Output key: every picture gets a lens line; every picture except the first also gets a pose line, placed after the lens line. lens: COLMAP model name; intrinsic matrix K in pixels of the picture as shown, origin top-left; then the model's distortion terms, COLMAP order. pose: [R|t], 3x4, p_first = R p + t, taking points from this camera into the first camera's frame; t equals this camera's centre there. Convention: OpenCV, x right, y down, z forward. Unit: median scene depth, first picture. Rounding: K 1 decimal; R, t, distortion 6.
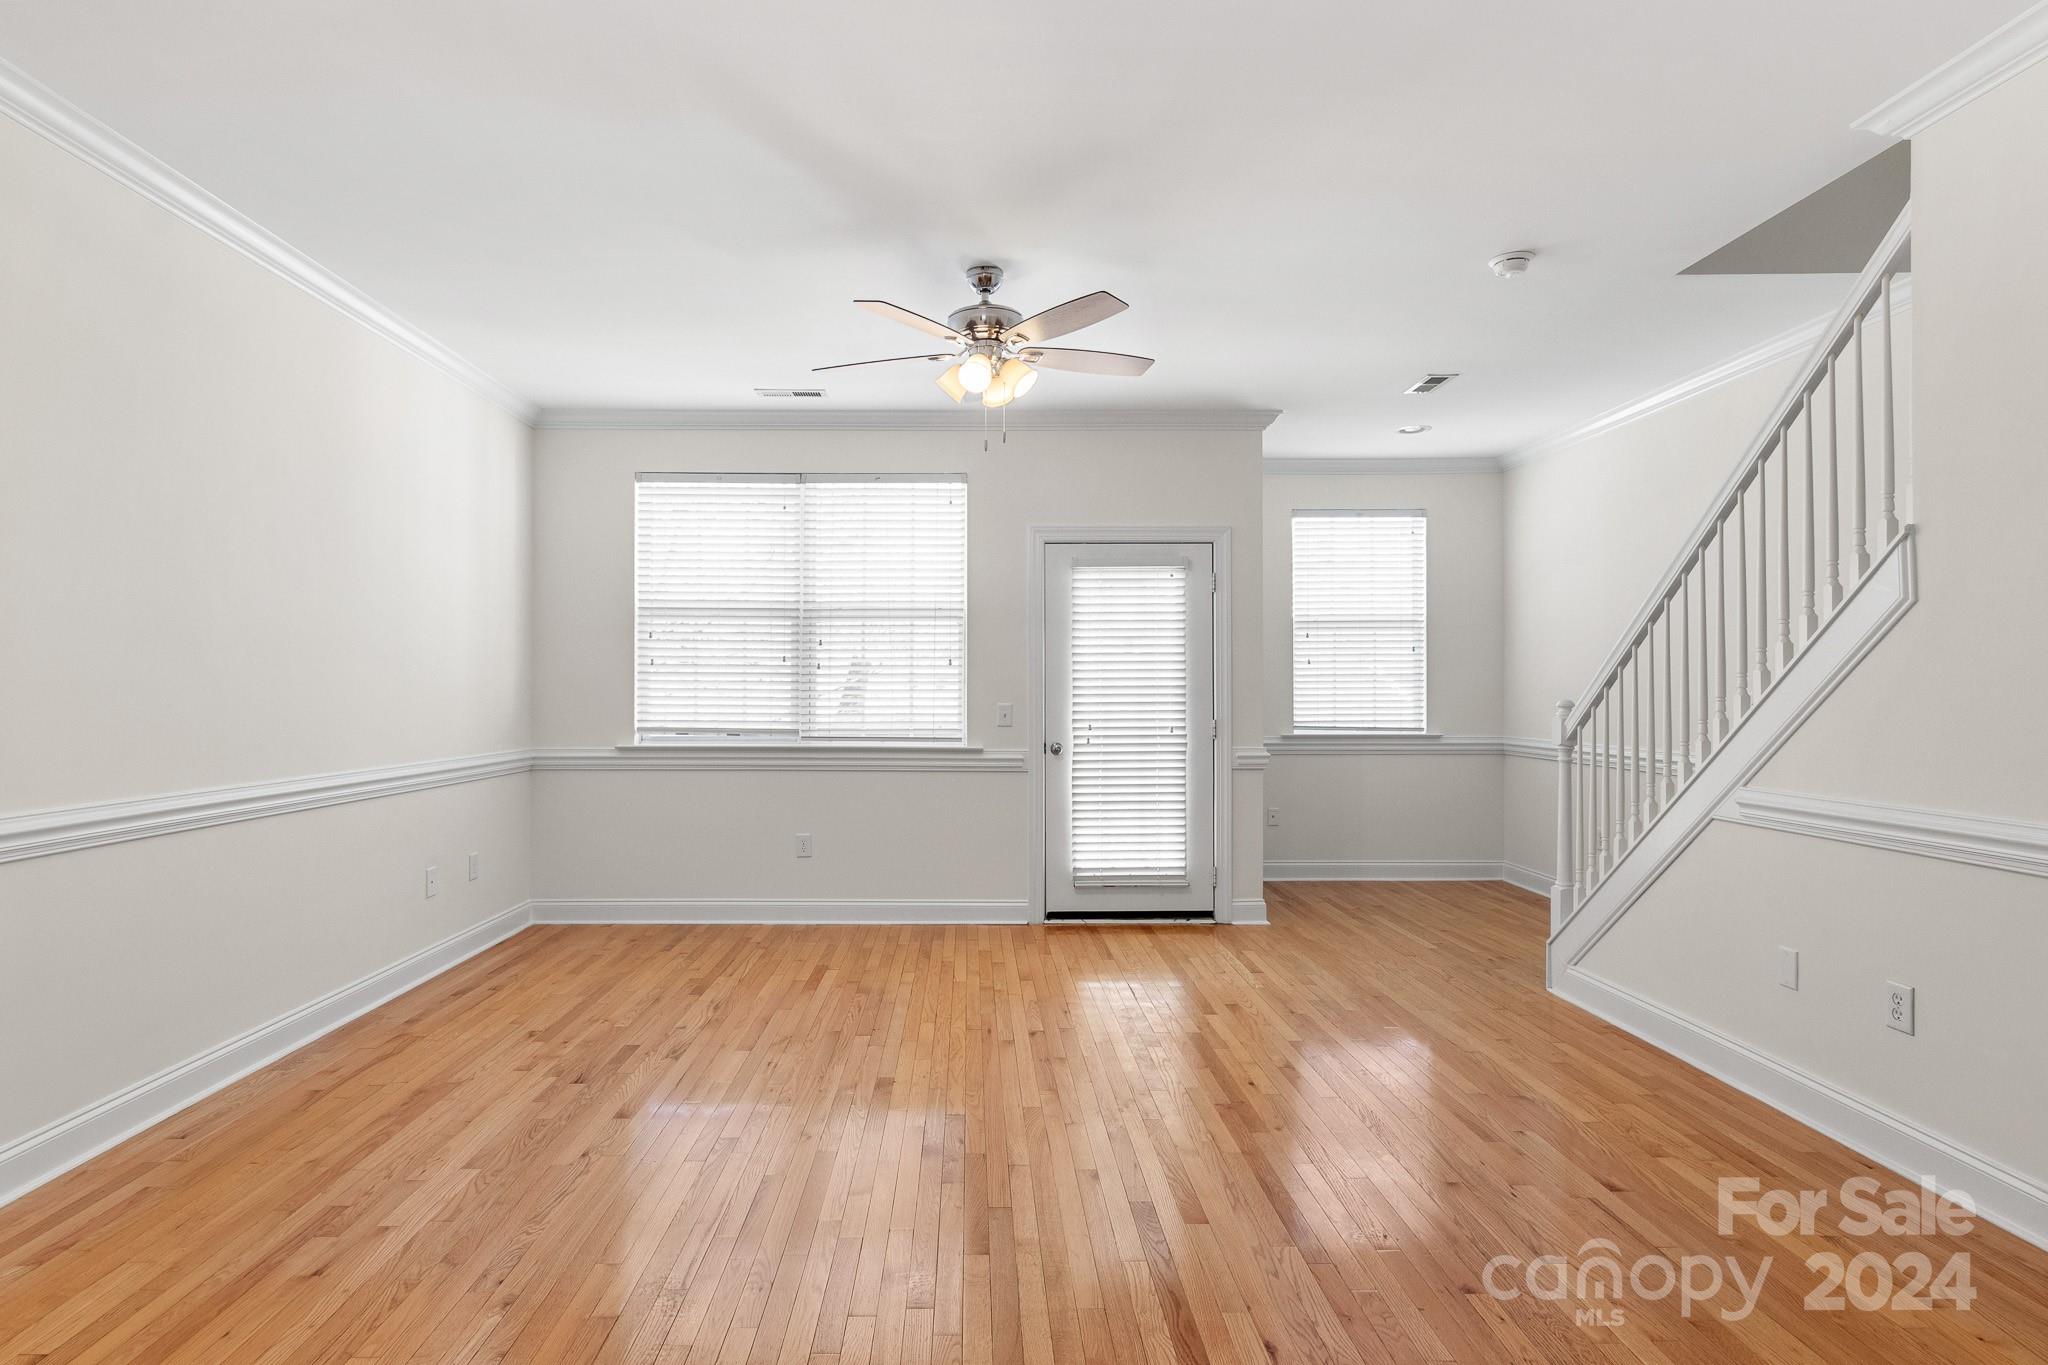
lens RADIAL K [[1061.0, 0, 978.8], [0, 1061.0, 679.5], [0, 0, 1]] dist [-0.000544, 0.000544]
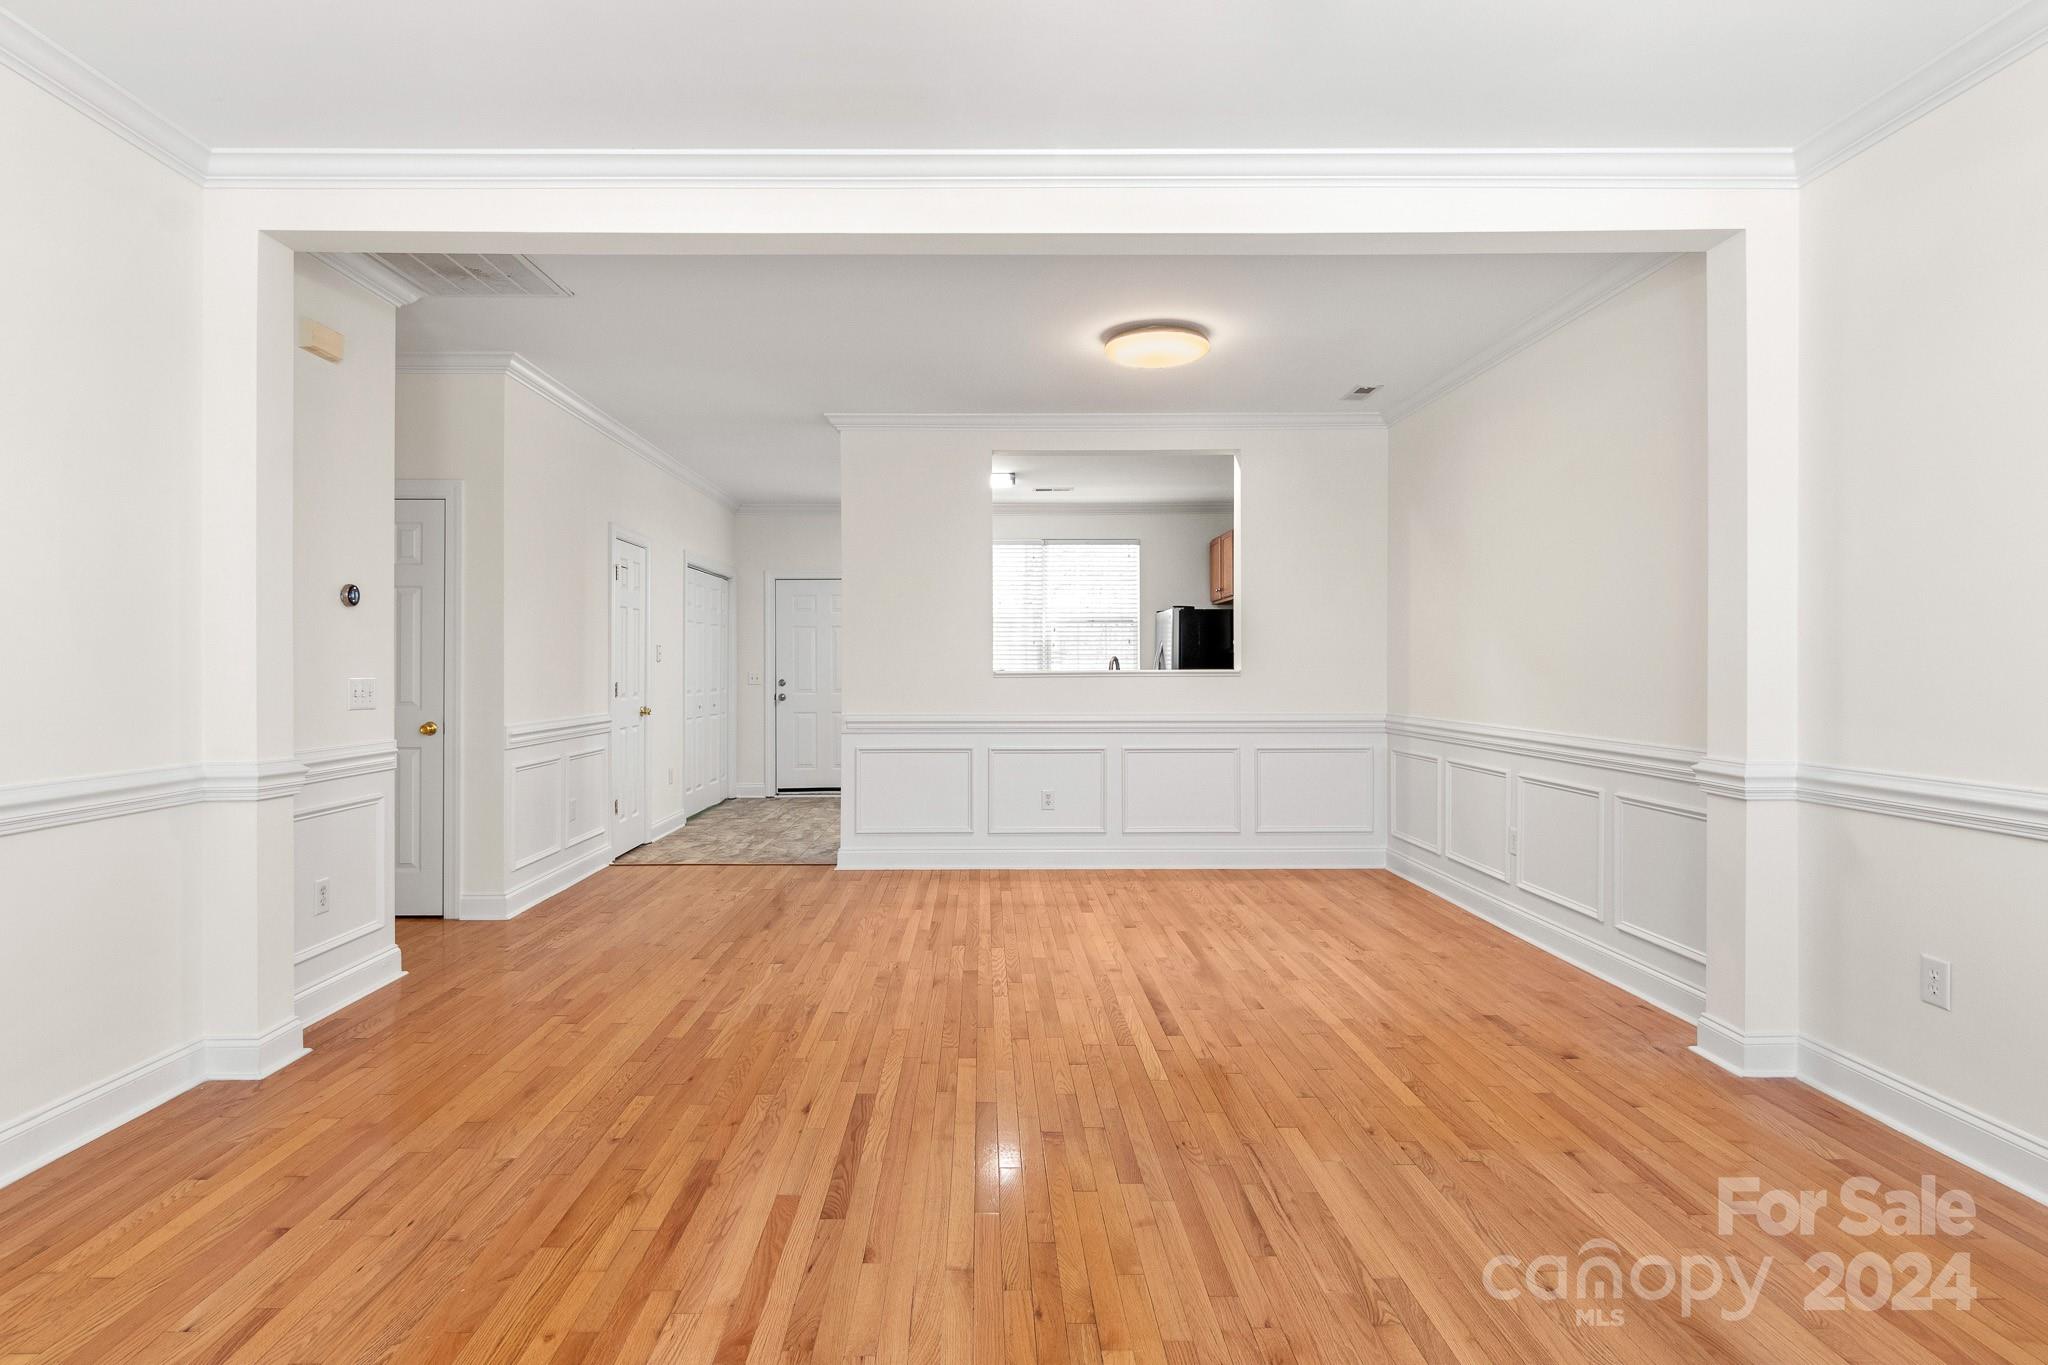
lens RADIAL K [[1058.2, 0, 990.0], [0, 1058.2, 659.0], [0, 0, 1]] dist [-0.001436, 0.000484]
pose [[-1.000000, 0.000570, 0.000474, 0.007444], [0.000561, 0.999848, -0.017408, 0.012312], [-0.000484, -0.017407, -0.999848, 0.869868]]
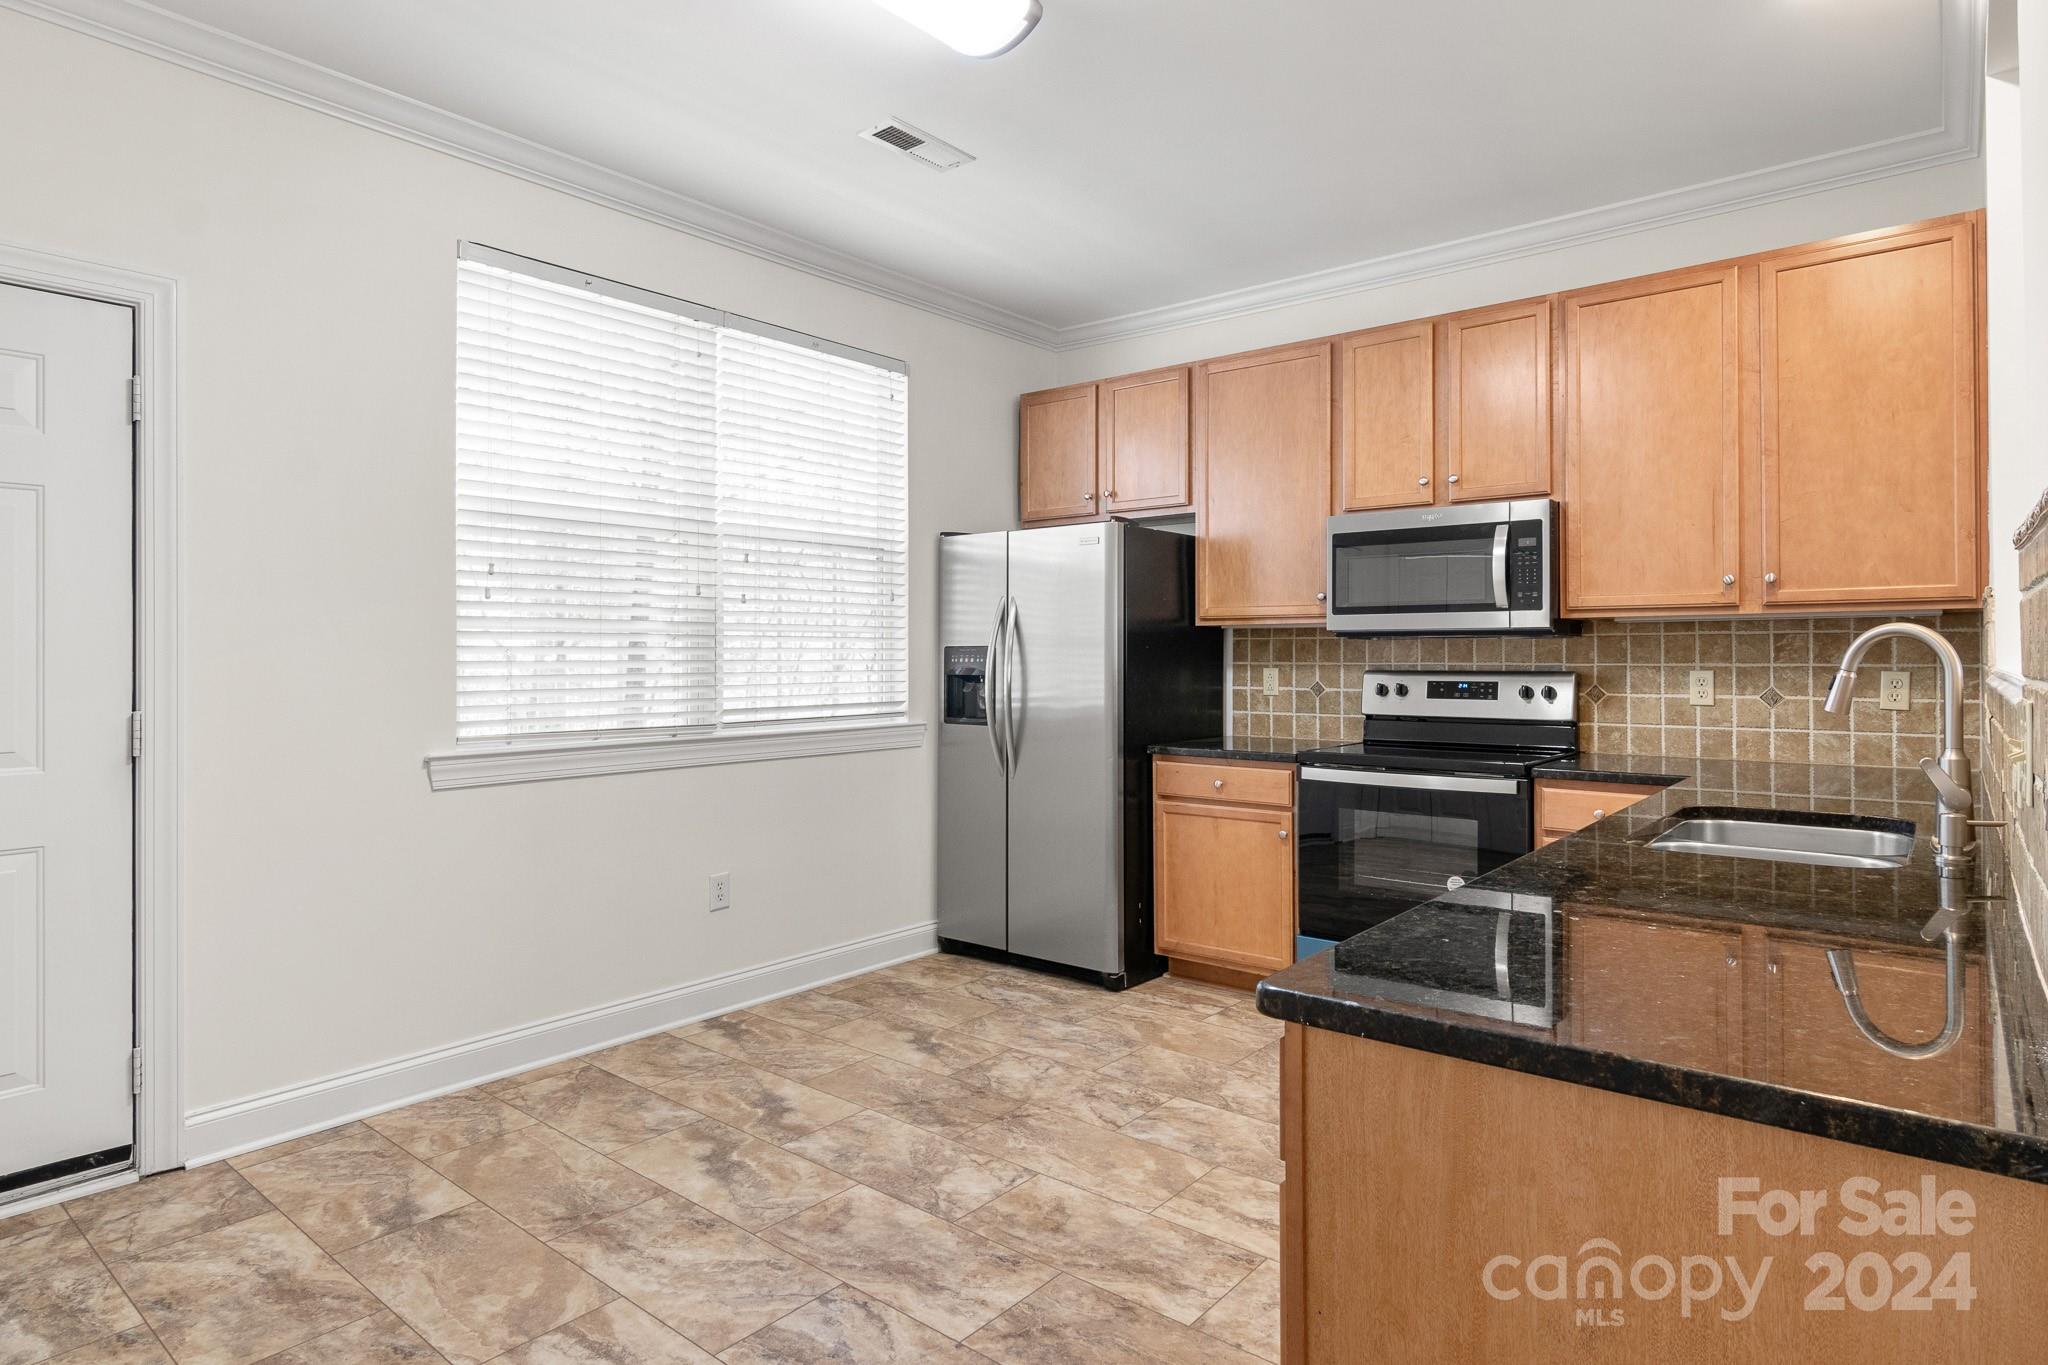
lens RADIAL K [[1128.7, 0, 1025.4], [0, 1128.7, 647.2], [0, 0, 1]] dist [-0.002574, -0.001268]
pose [[-0.638700, -0.004705, -0.769442, 0.325878], [0.008175, 0.999883, -0.012900, -0.001397], [0.769413, -0.014529, -0.638587, -0.294781]]
